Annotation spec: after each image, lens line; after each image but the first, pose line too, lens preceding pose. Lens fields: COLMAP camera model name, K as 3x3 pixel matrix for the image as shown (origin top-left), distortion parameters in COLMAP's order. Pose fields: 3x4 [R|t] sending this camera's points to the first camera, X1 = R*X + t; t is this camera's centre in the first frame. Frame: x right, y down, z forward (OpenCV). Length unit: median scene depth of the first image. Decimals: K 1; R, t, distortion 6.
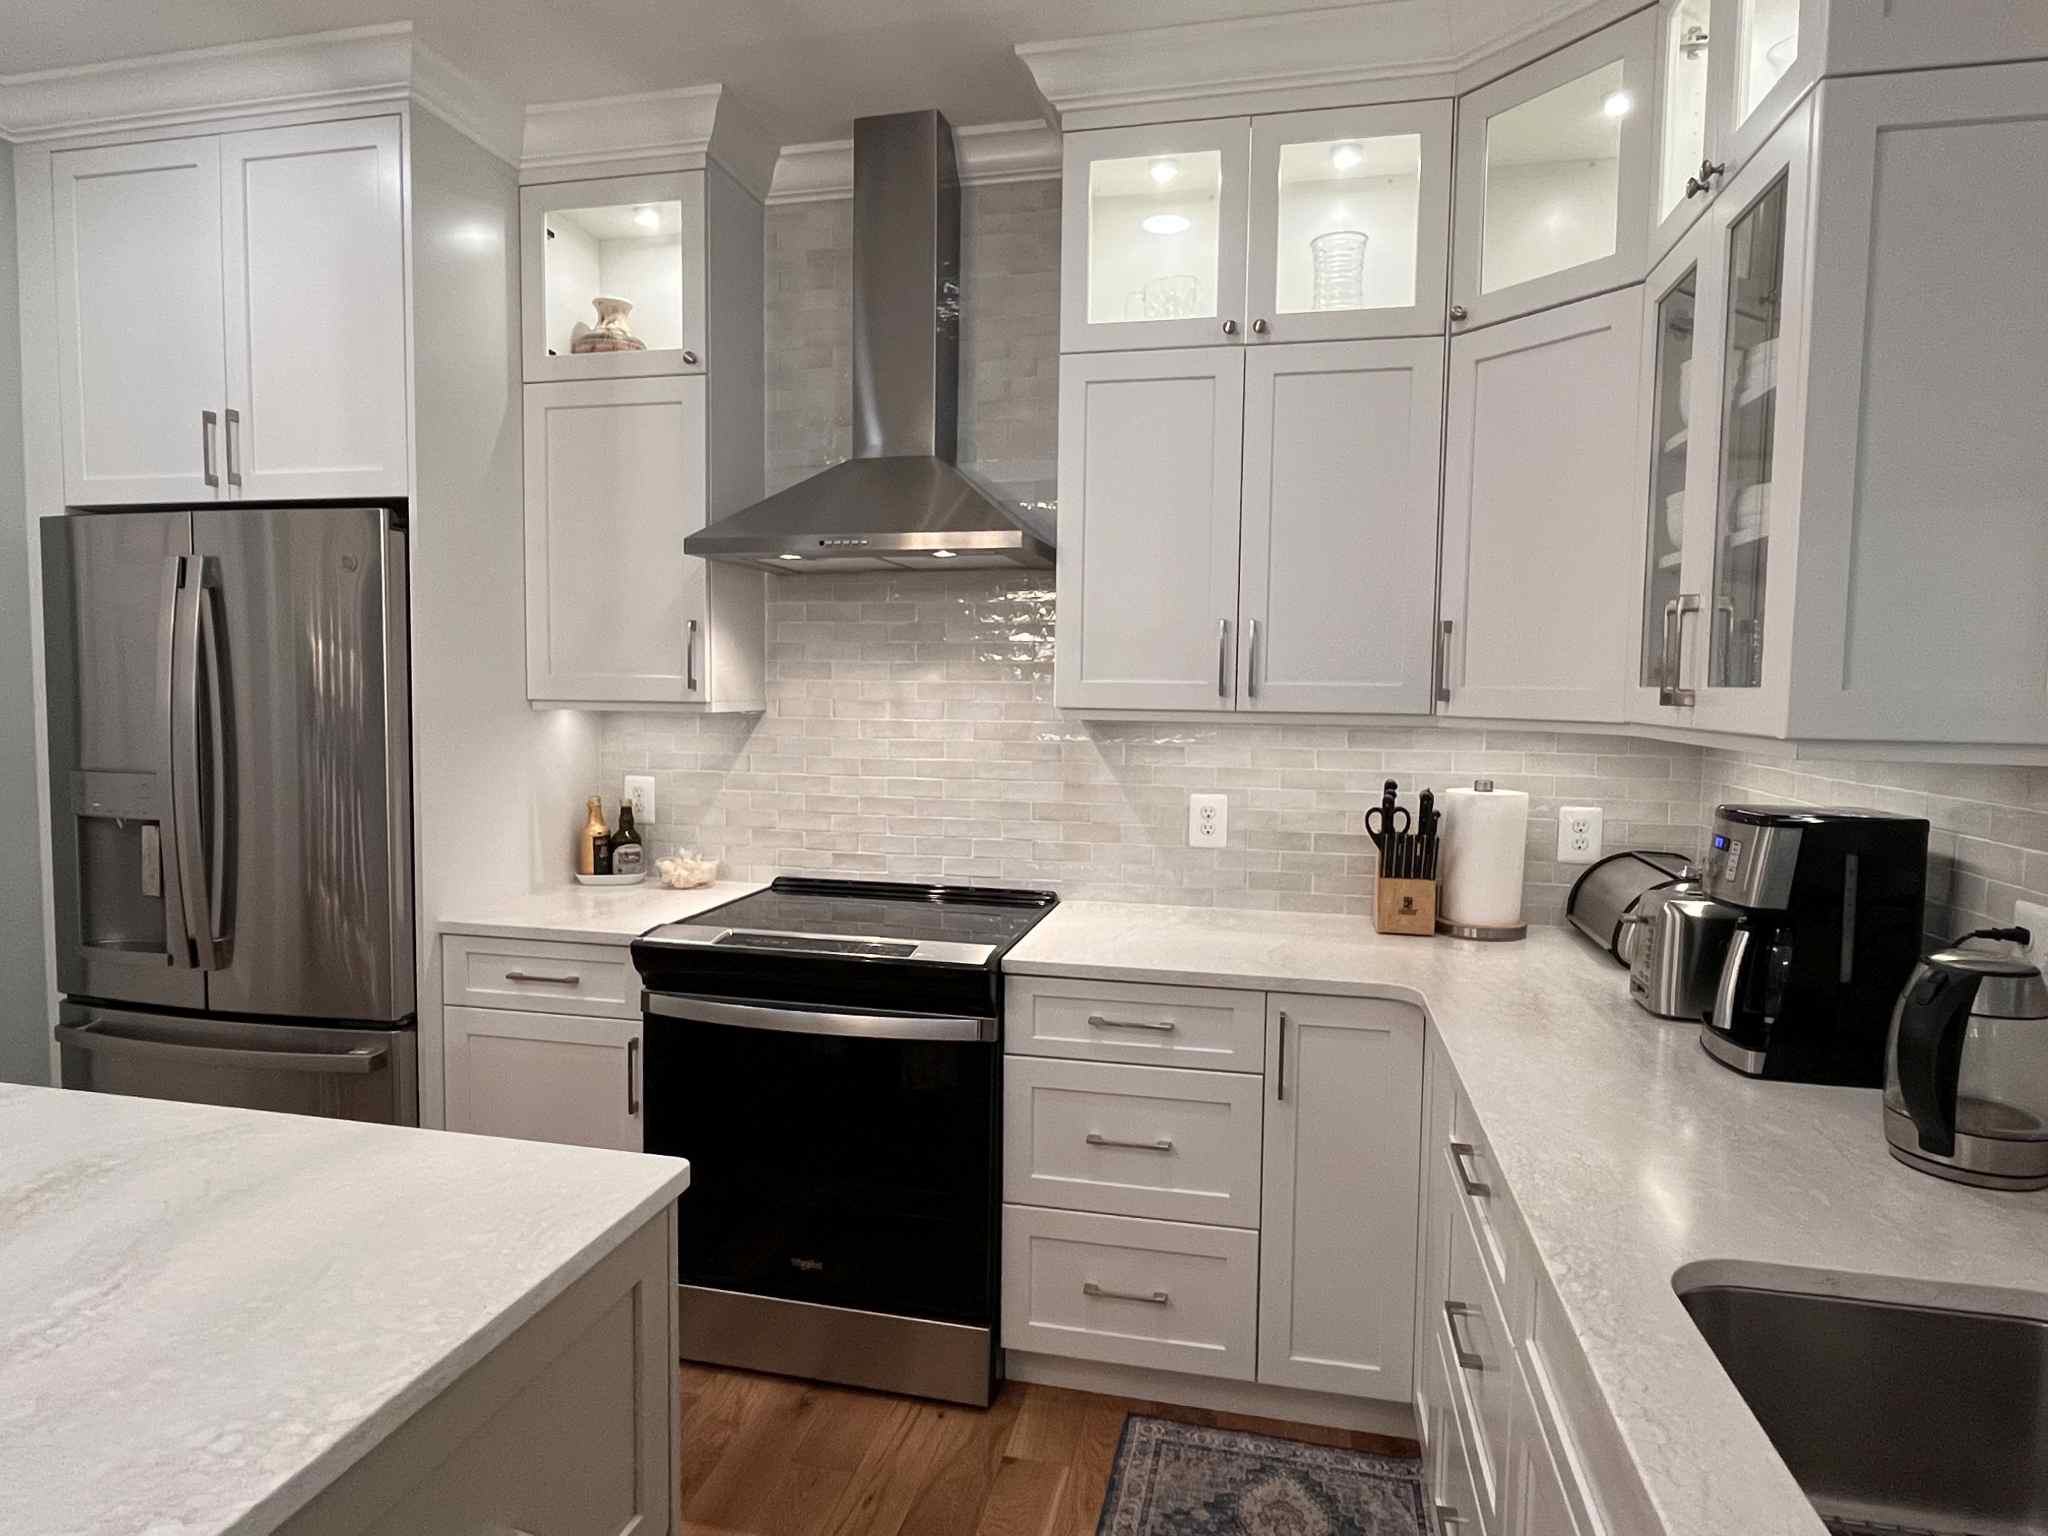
lens RADIAL K [[1187.3, 0, 1013.8], [0, 1187.3, 766.9], [0, 0, 1]] dist [-0.002541, -0.000976]
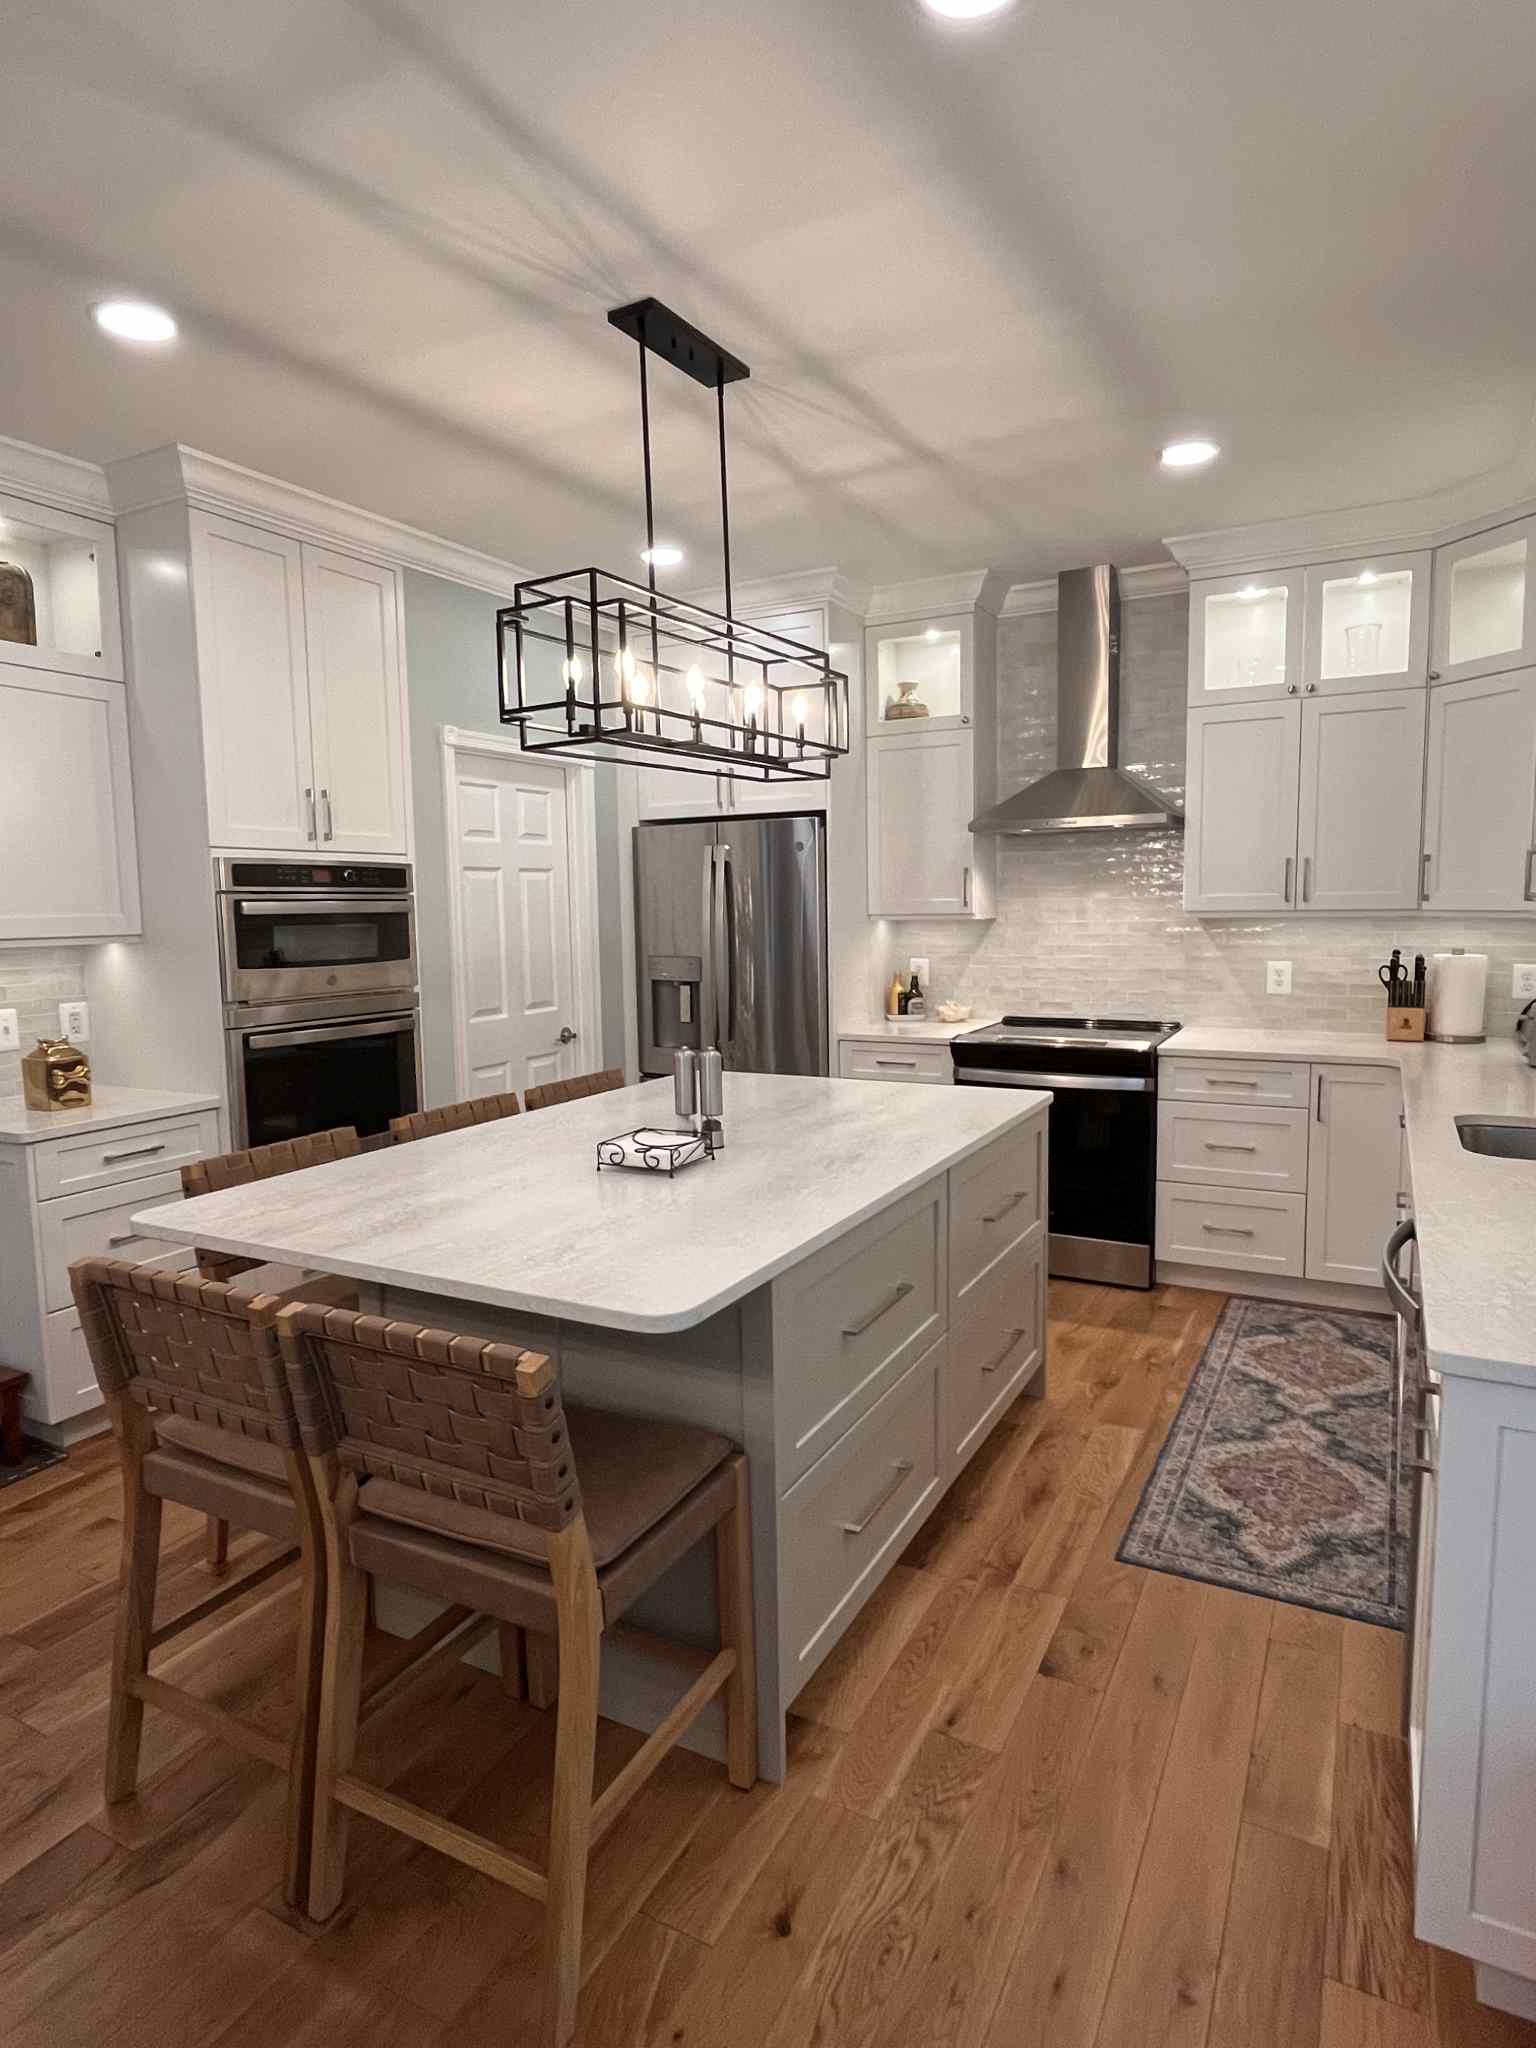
lens RADIAL K [[1141.2, 0, 777.0], [0, 1141.2, 1021.5], [0, 0, 1]] dist [-0.002741, -0.001424]
pose [[0.965728, -0.002492, -0.259543, -0.105302], [0.012703, 0.999209, 0.037672, 0.040452], [0.259243, -0.039678, 0.964997, -0.760610]]
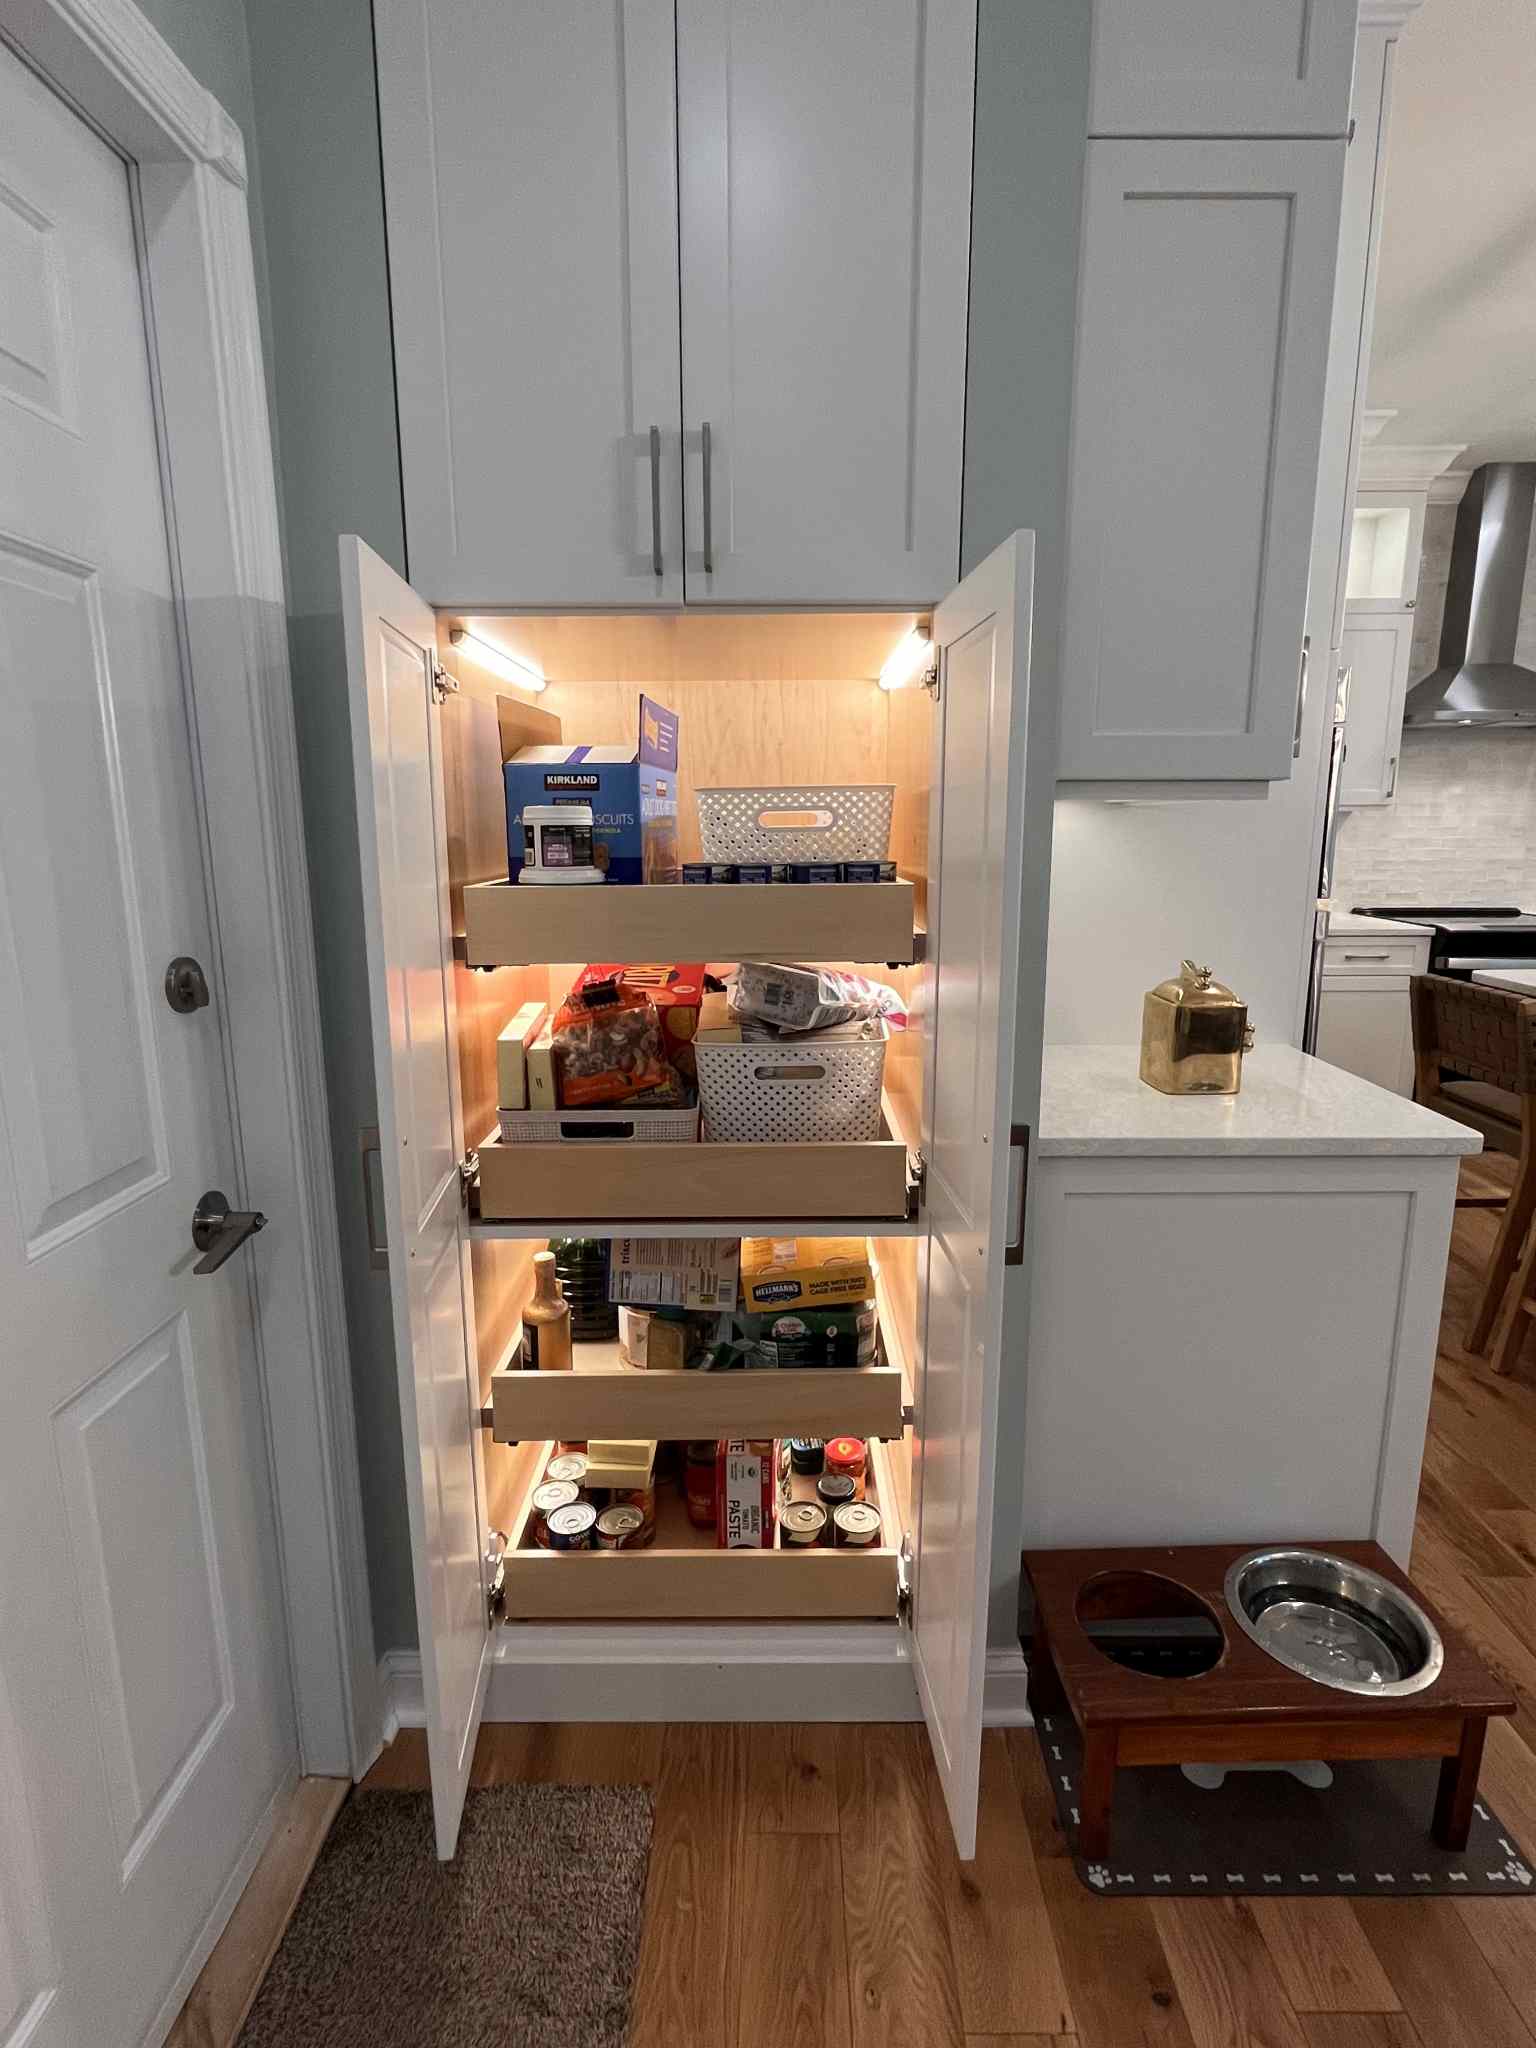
lens RADIAL K [[1012.5, 0, 778.8], [0, 1012.5, 1017.1], [0, 0, 1]] dist [-0.003373, 0.001005]
pose [[0.976410, -0.058267, 0.207916, -1.563383], [0.031209, 0.990875, 0.131124, 0.035078], [-0.213659, -0.121542, 0.969318, -0.327975]]
